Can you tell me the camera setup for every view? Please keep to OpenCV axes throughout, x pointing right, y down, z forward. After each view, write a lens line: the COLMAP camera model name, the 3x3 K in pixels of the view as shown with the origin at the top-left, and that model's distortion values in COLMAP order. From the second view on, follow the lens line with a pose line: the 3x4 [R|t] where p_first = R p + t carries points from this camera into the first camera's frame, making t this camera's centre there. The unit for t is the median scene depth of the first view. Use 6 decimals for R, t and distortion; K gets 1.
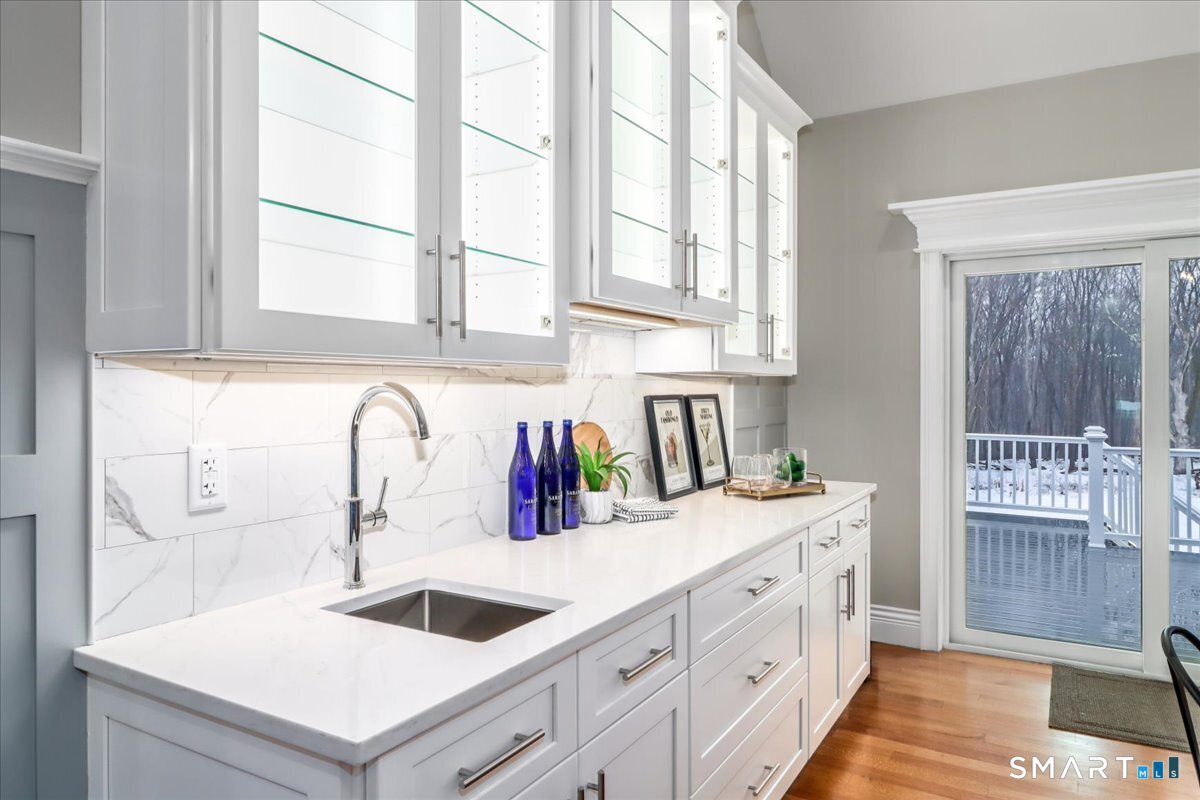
lens RADIAL K [[790.0, 0, 600.4], [0, 790.0, 387.8], [0, 0, 1]] dist [0.008713, 0.001642]
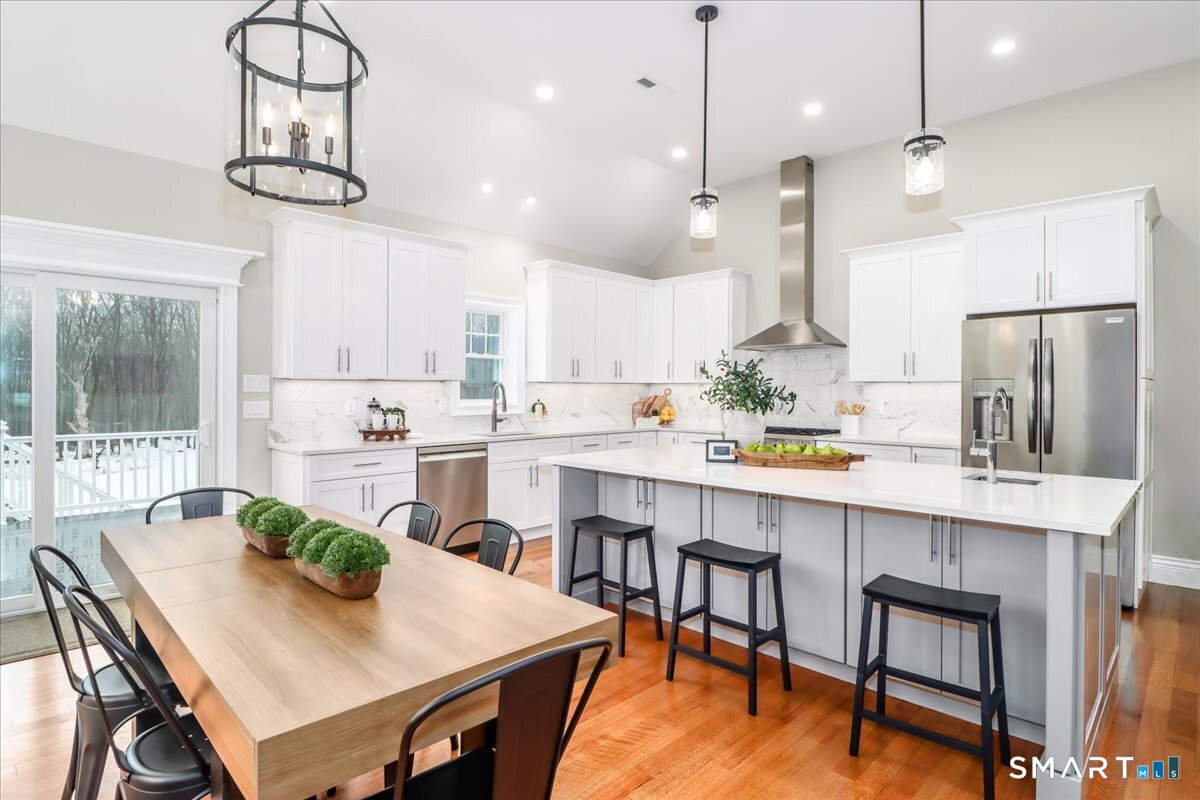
lens RADIAL K [[618.7, 0, 600.9], [0, 618.7, 390.0], [0, 0, 1]] dist [0.002349, -0.011718]
pose [[0.237399, 0.001421, 0.971411, -0.092577], [-0.004230, 0.999991, -0.000429, 0.004879], [-0.971403, -0.004008, 0.237403, -0.182671]]
